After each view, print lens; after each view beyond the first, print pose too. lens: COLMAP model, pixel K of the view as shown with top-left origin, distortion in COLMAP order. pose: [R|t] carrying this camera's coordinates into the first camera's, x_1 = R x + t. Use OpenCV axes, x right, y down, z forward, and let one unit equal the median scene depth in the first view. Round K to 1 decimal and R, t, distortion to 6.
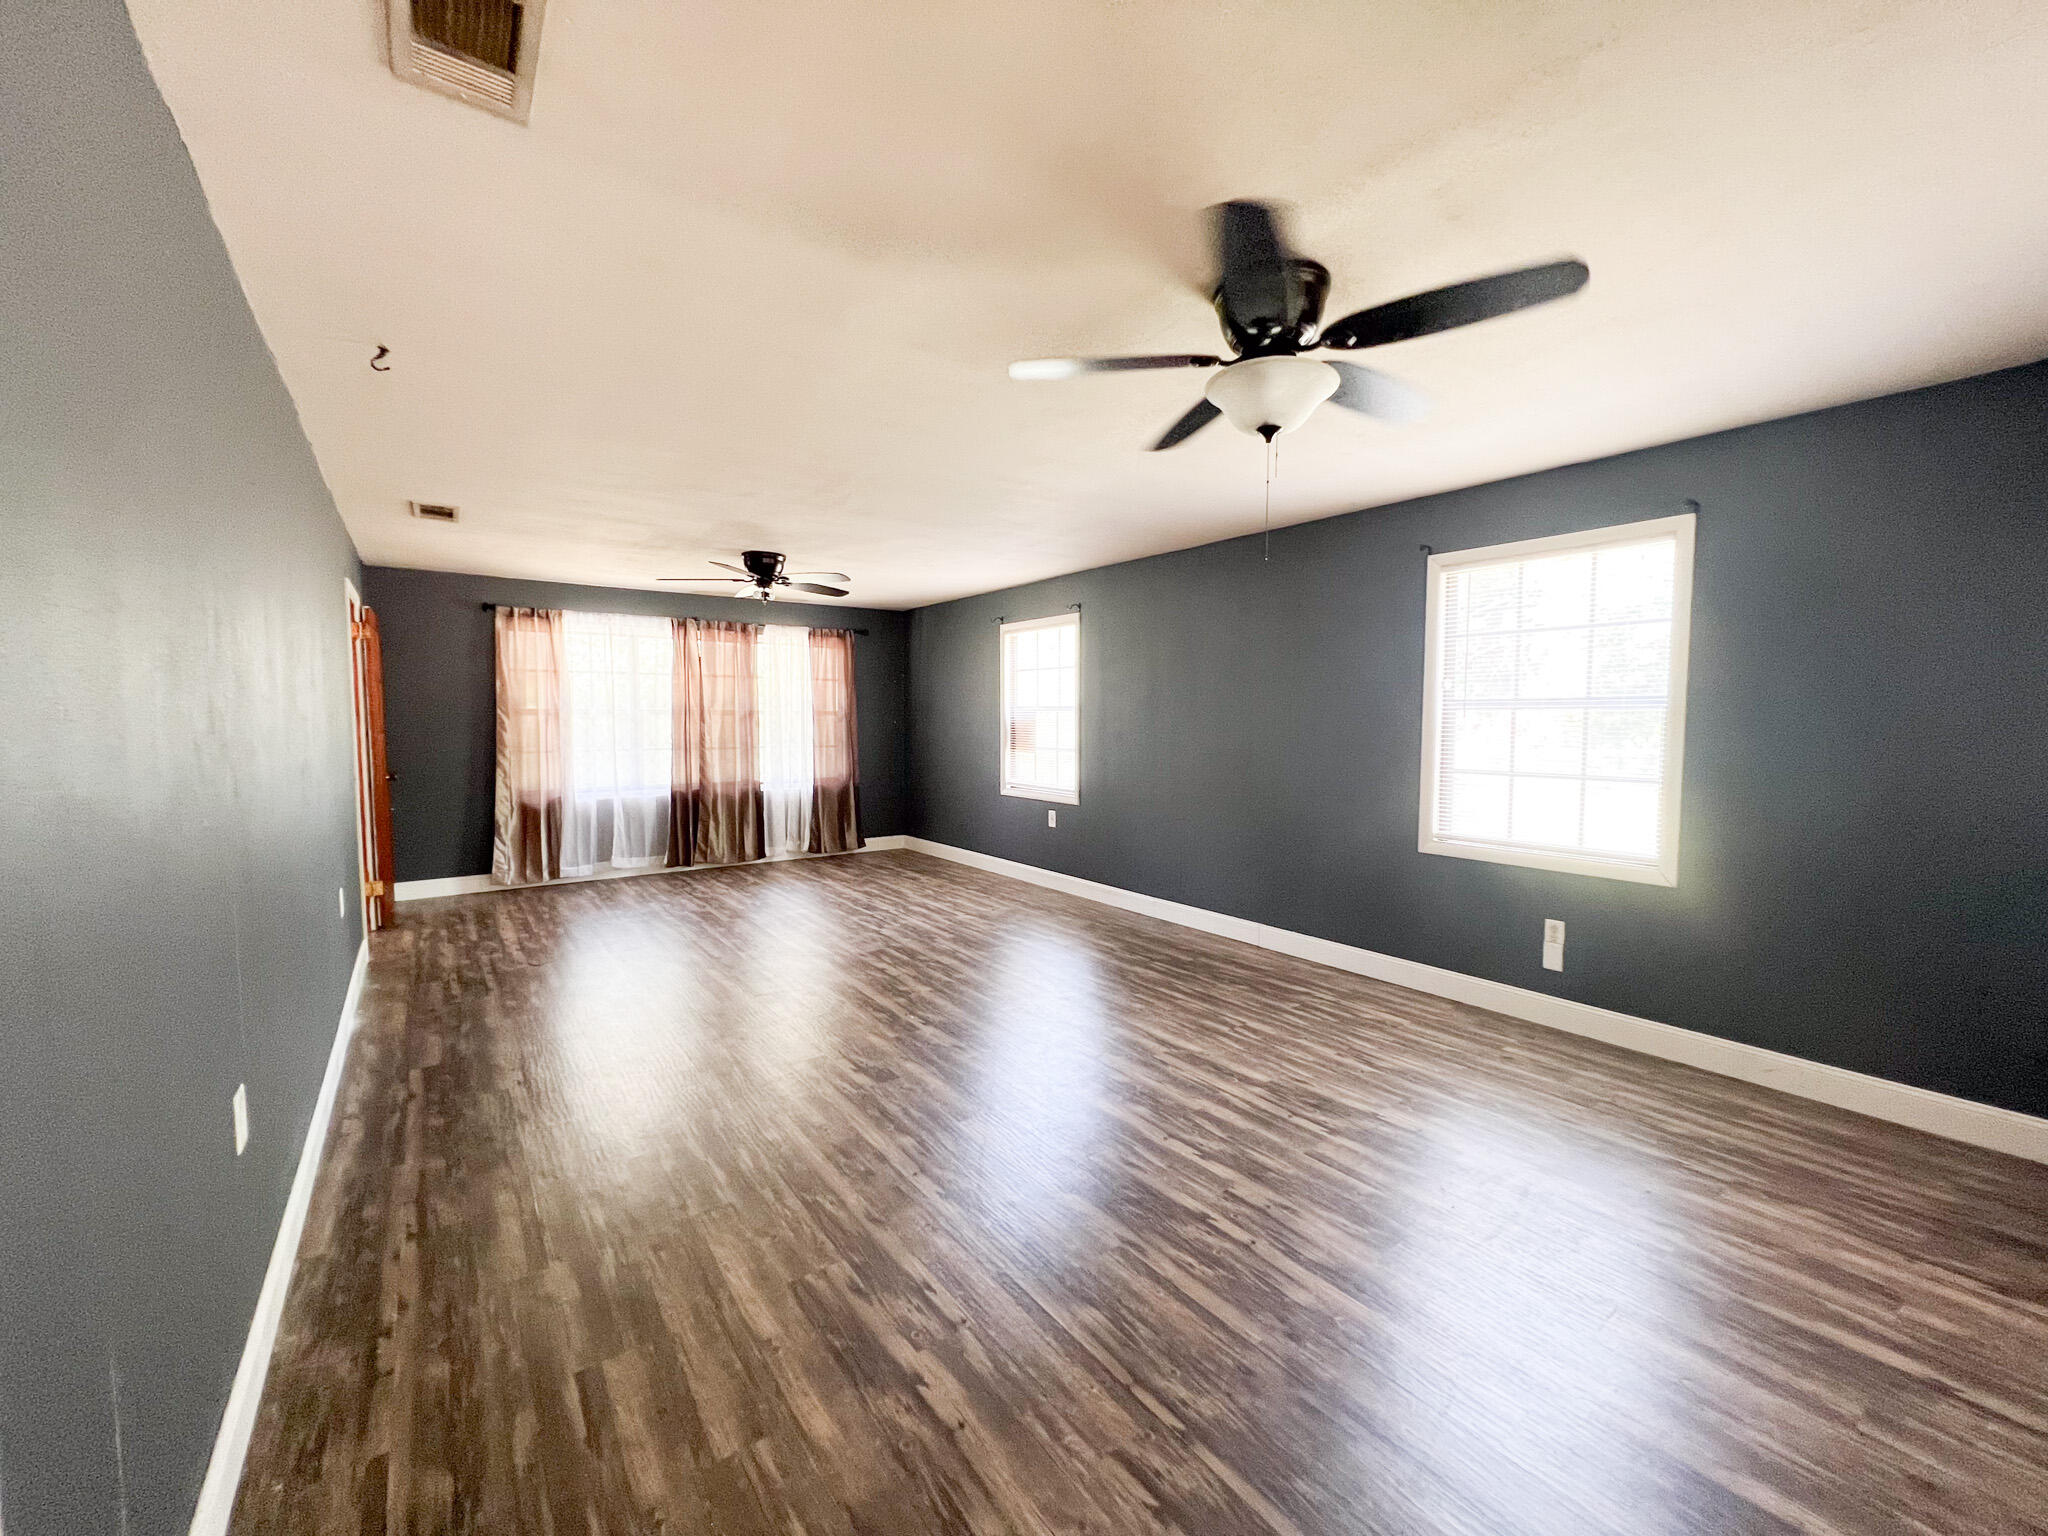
lens RADIAL K [[817.6, 0, 1024.9], [0, 817.6, 769.7], [0, 0, 1]] dist [-0.001502, 0.000444]
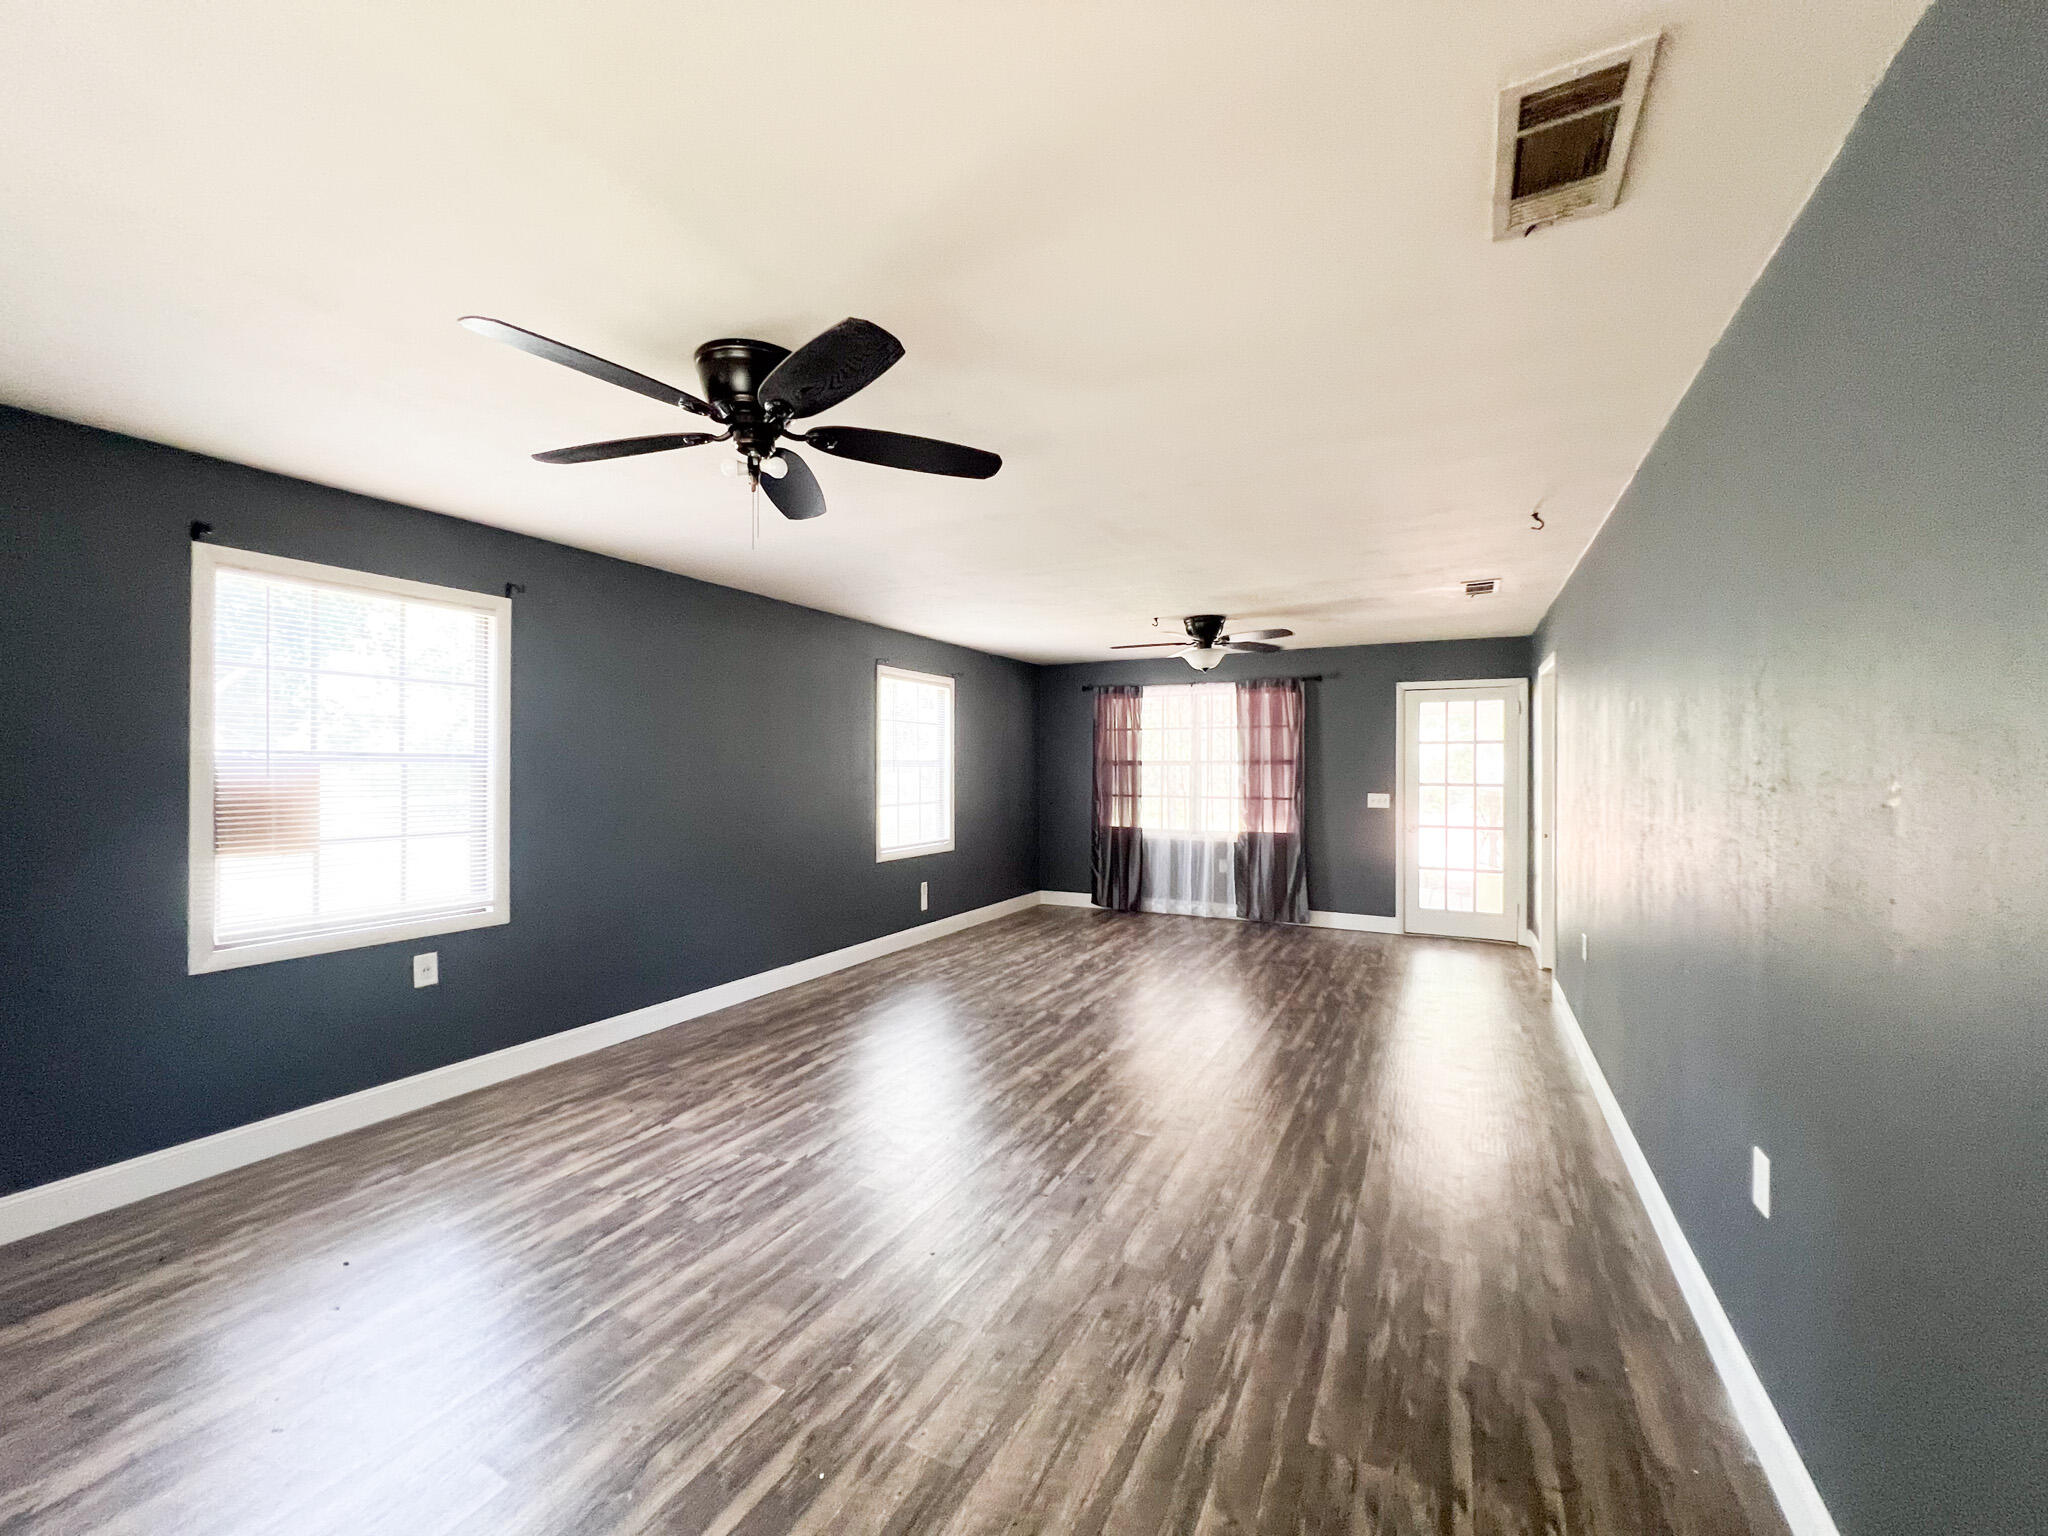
lens RADIAL K [[817.6, 0, 1024.9], [0, 817.6, 769.7], [0, 0, 1]] dist [-0.001502, 0.000444]
pose [[-0.445772, -0.006052, 0.895126, -0.872312], [0.052600, 0.998072, 0.032943, -0.092495], [-0.893600, 0.061769, -0.444594, 1.285991]]
